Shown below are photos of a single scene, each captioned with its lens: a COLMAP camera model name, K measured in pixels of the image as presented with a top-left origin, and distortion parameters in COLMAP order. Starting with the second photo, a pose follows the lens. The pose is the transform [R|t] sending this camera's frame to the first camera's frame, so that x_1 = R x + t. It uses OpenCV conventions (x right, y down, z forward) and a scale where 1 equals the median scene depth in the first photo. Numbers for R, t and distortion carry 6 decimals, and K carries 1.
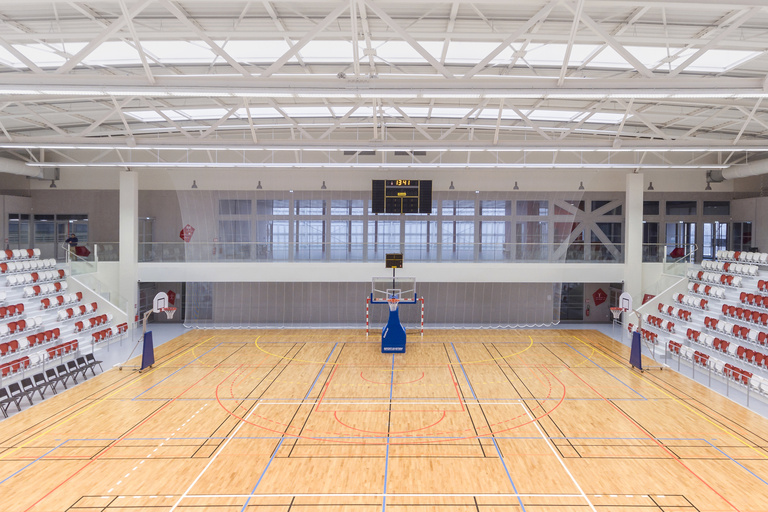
lens RADIAL K [[544.0, 0, 385.0], [0, 544.0, 240.9], [0, 0, 1]] dist [0.033745, 0.001322]
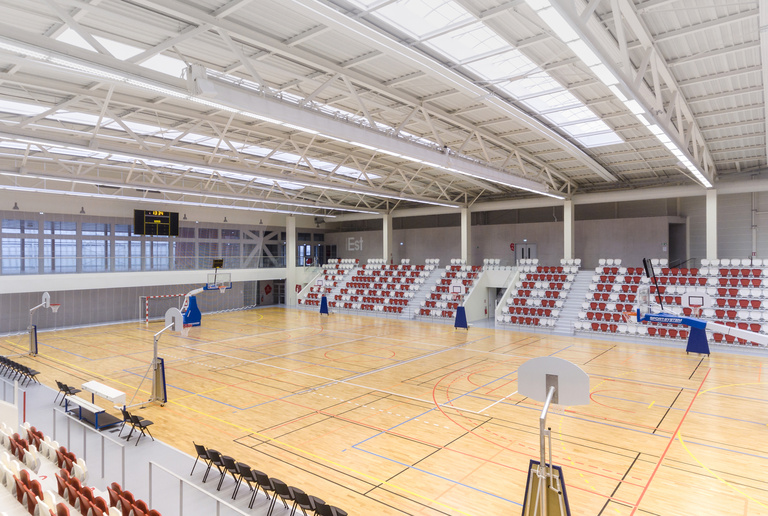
lens RADIAL K [[478.8, 0, 384.0], [0, 478.8, 258.0], [0, 0, 1]] dist [0.000287, 0.000524]
pose [[0.638427, -0.008212, 0.769638, -0.538359], [0.021721, 0.999737, -0.007350, 0.028447], [-0.769376, 0.021410, 0.638438, -0.217604]]
